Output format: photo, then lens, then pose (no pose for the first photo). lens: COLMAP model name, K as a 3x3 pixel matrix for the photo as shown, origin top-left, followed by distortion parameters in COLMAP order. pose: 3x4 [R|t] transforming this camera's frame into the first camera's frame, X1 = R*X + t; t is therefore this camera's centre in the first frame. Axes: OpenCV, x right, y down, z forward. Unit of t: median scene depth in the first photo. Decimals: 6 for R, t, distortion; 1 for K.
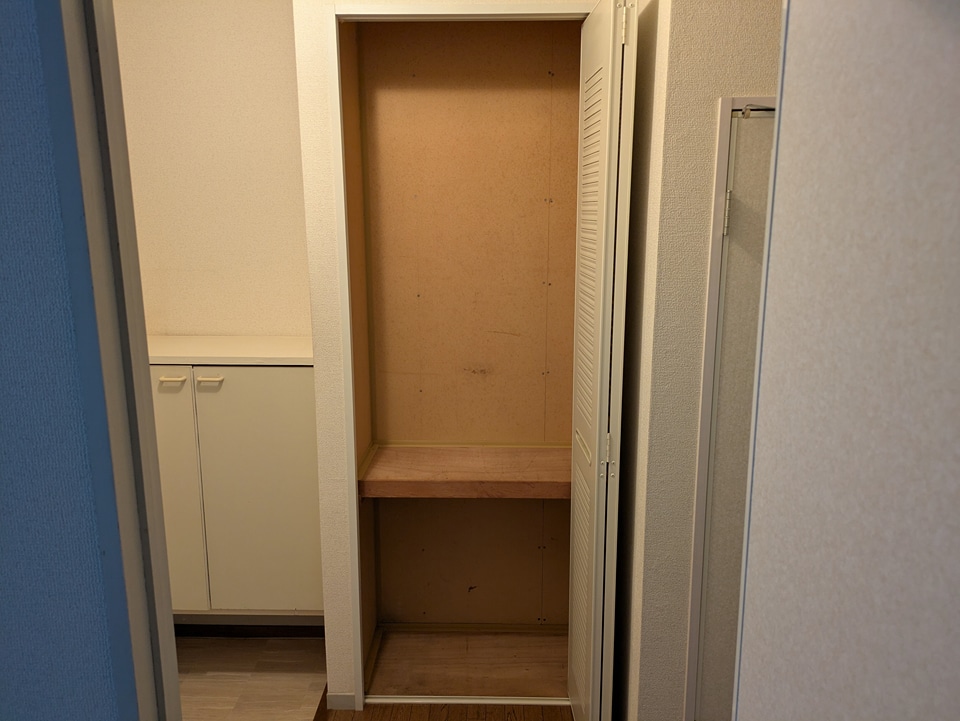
lens RADIAL K [[713.4, 0, 480.0], [0, 713.4, 360.5], [0, 0, 1]] dist [0.081546, -0.091951]
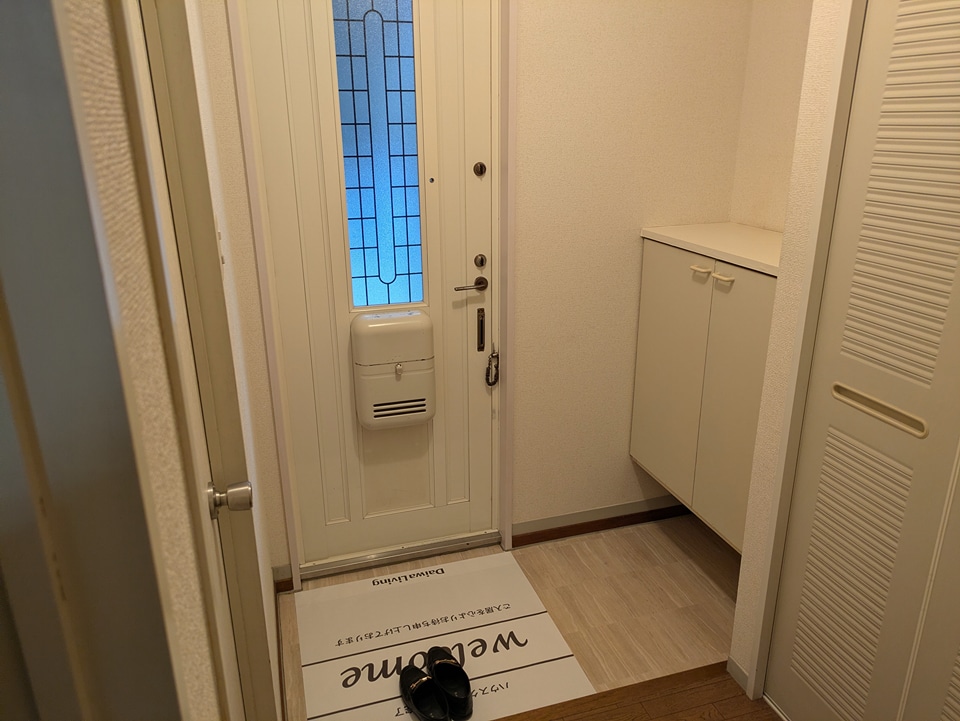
lens RADIAL K [[713.4, 0, 480.0], [0, 713.4, 360.5], [0, 0, 1]] dist [0.081546, -0.091951]
pose [[0.301137, 0.304364, -0.903703, 0.398165], [-0.182250, 0.948595, 0.258753, -0.054723], [0.936003, 0.086780, 0.341127, 0.398683]]
